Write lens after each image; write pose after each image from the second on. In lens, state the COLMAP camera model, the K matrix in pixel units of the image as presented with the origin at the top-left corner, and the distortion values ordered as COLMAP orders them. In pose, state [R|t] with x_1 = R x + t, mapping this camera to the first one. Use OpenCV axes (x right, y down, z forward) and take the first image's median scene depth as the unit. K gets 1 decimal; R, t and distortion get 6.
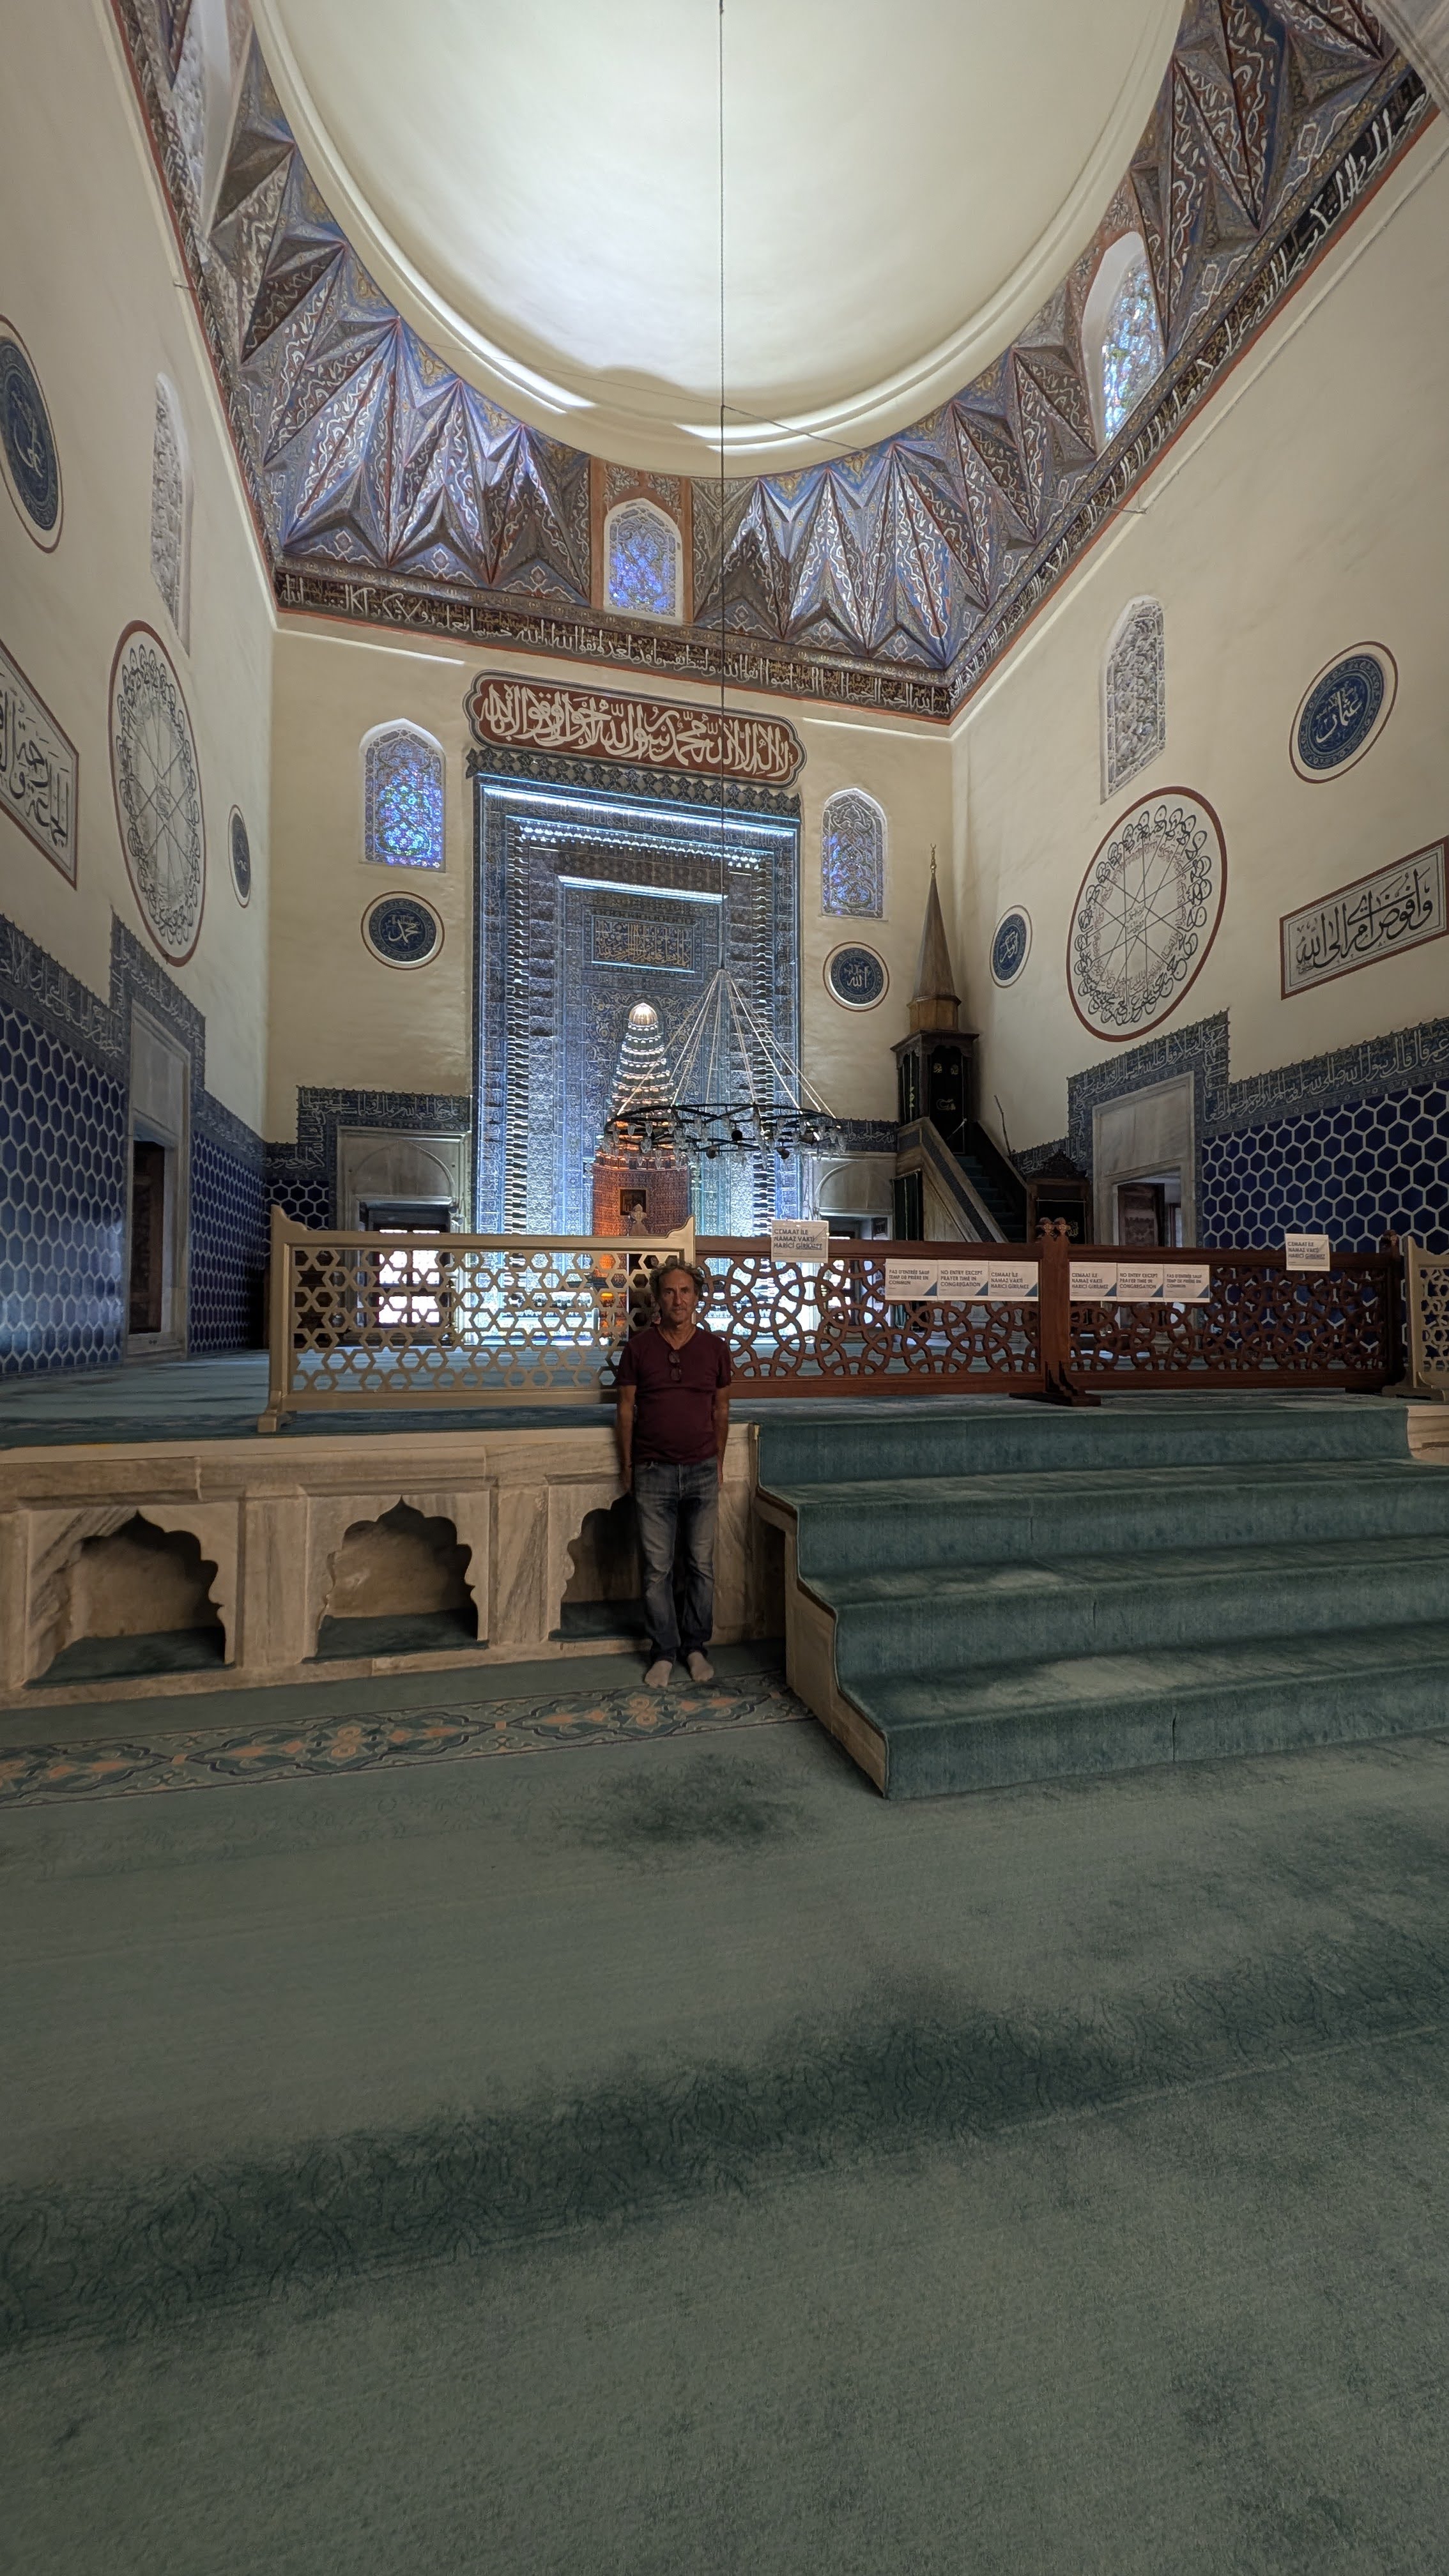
lens RADIAL K [[907.3, 0, 702.5], [0, 907.3, 1303.6], [0, 0, 1]] dist [-0.015293, -0.000726]
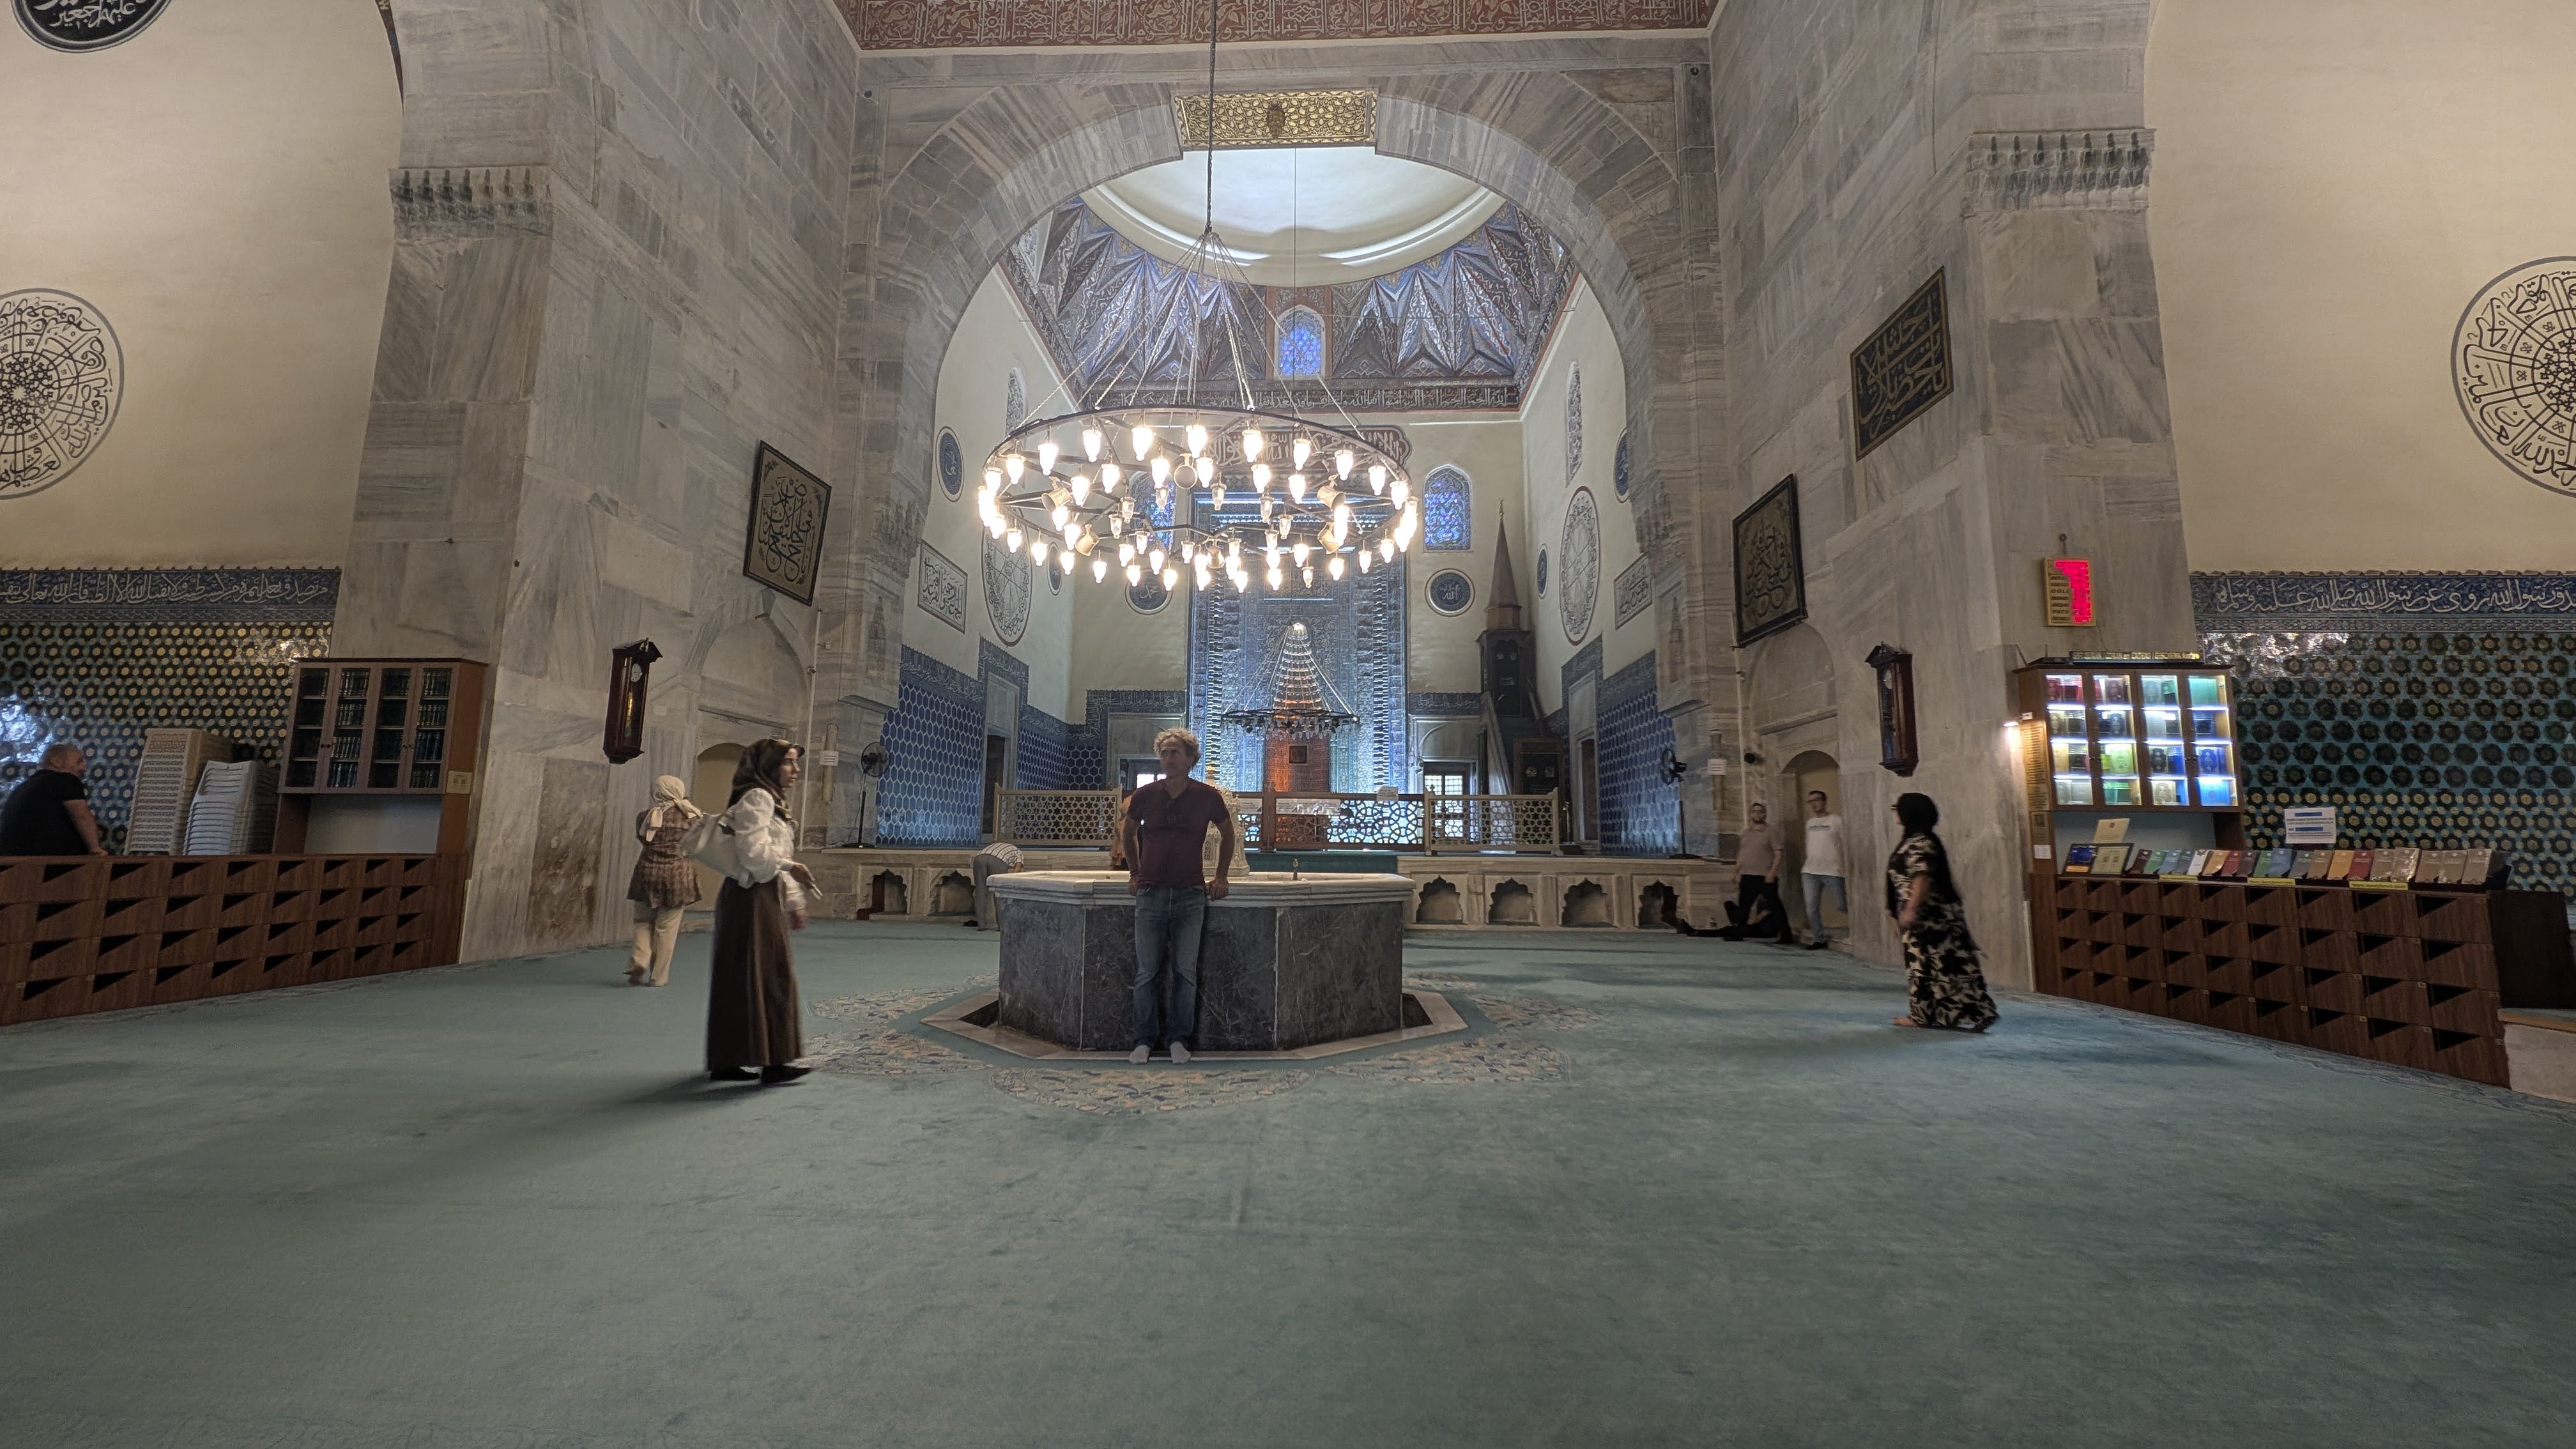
lens RADIAL K [[907.3, 0, 1282.3], [0, 907.3, 733.0], [0, 0, 1]] dist [-0.015293, -0.000726]
pose [[0.956772, -0.023984, -0.289848, 0.365097], [-0.007171, 0.994346, -0.105951, 0.013114], [0.290750, 0.103449, 0.951190, -0.460069]]
